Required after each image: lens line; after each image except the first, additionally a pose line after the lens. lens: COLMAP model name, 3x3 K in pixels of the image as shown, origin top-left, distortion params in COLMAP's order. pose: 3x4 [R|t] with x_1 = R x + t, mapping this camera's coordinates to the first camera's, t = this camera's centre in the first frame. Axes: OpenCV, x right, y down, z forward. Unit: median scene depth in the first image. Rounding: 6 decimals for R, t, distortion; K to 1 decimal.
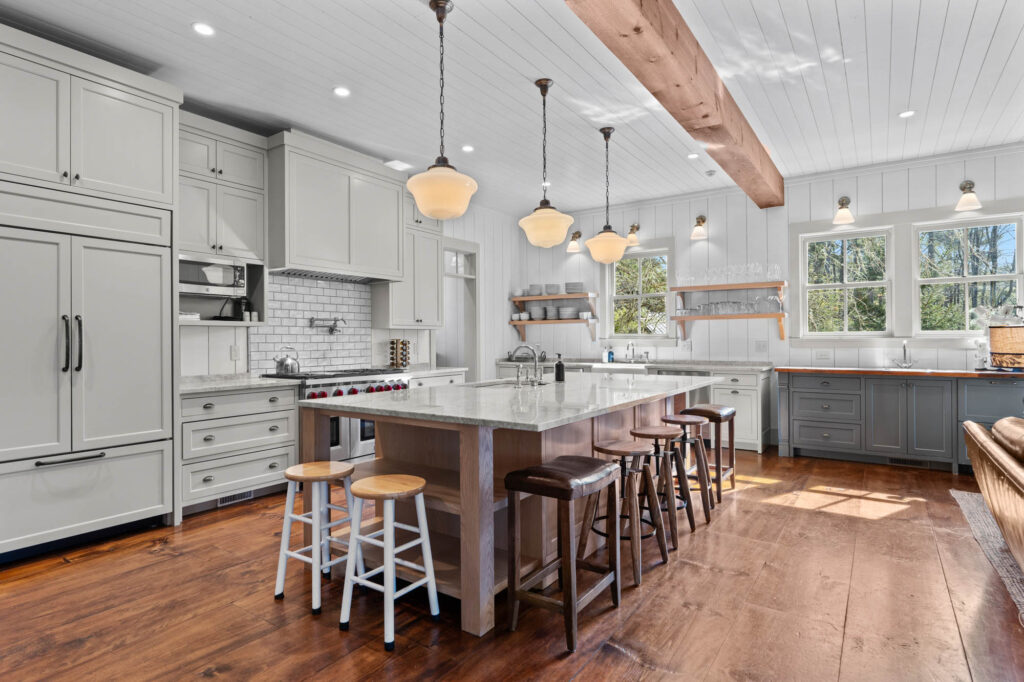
lens RADIAL K [[551.2, 0, 512.3], [0, 551.2, 339.6], [0, 0, 1]] dist [-0.000688, 0.000000]
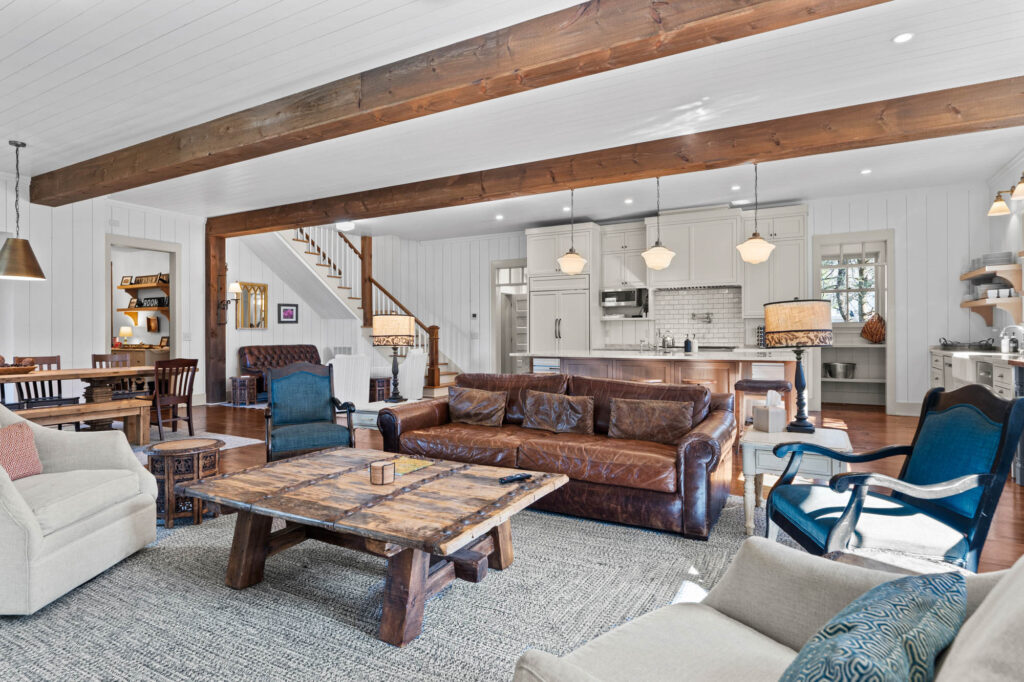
lens RADIAL K [[551.2, 0, 512.0], [0, 551.2, 336.0], [0, 0, 1]] dist [-0.000688, 0.000000]
pose [[0.089253, 0.010060, -0.995958, 1.294395], [0.003207, 0.999941, 0.010387, 0.009564], [0.996004, -0.004122, 0.089216, 0.324241]]
